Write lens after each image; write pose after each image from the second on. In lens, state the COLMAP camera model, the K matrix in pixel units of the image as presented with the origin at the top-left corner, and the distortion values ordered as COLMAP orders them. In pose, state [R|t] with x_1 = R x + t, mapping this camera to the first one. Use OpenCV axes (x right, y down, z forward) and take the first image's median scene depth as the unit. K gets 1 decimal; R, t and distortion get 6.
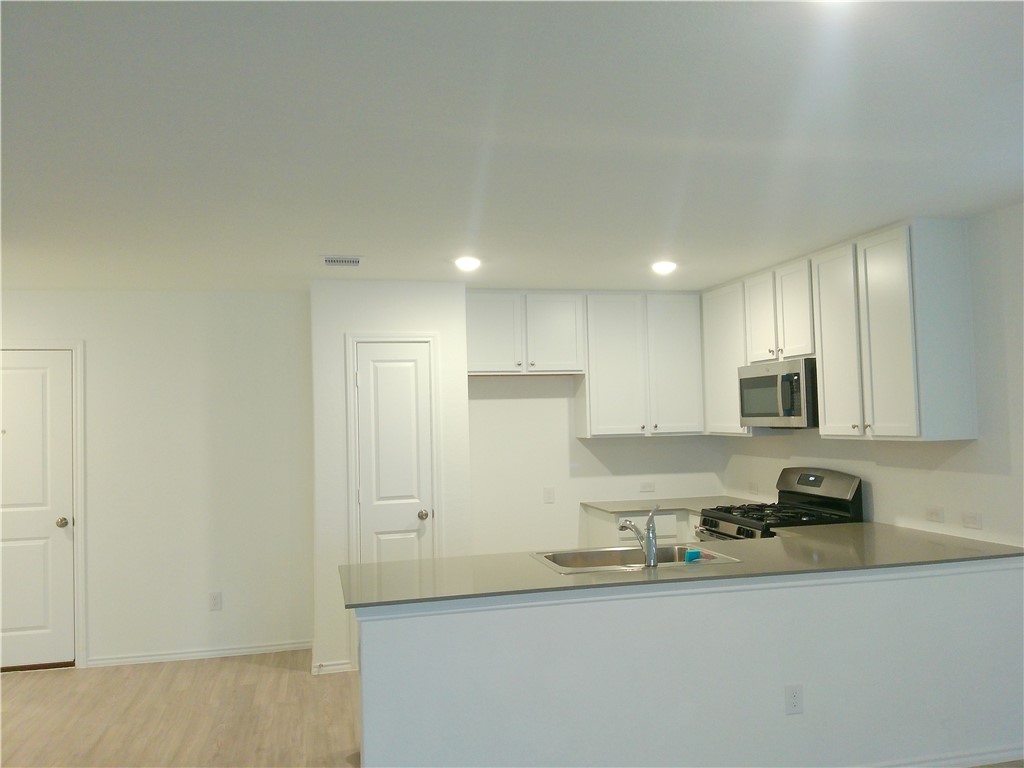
lens RADIAL K [[835.4, 0, 533.1], [0, 835.4, 385.7], [0, 0, 1]] dist [0.119881, -0.186514]
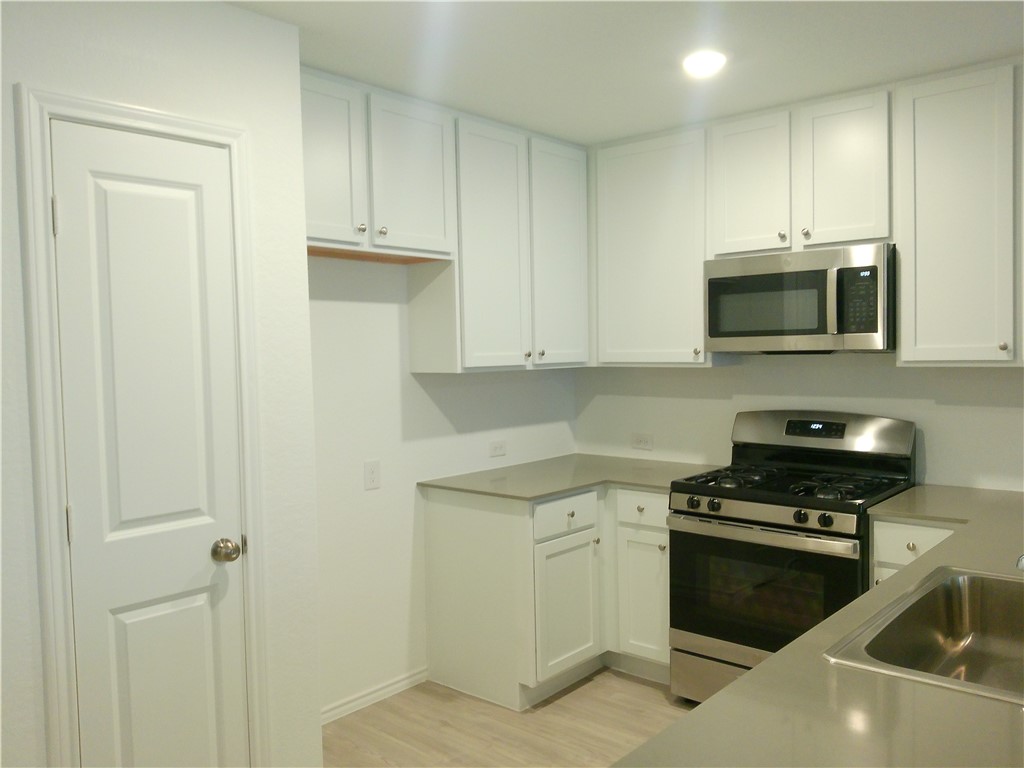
lens RADIAL K [[835.4, 0, 533.1], [0, 835.4, 385.7], [0, 0, 1]] dist [0.119881, -0.186514]
pose [[0.819835, -0.016469, 0.572362, -0.247113], [-0.024148, 0.997703, 0.063297, 0.037561], [-0.572090, -0.065715, 0.817554, 0.553172]]
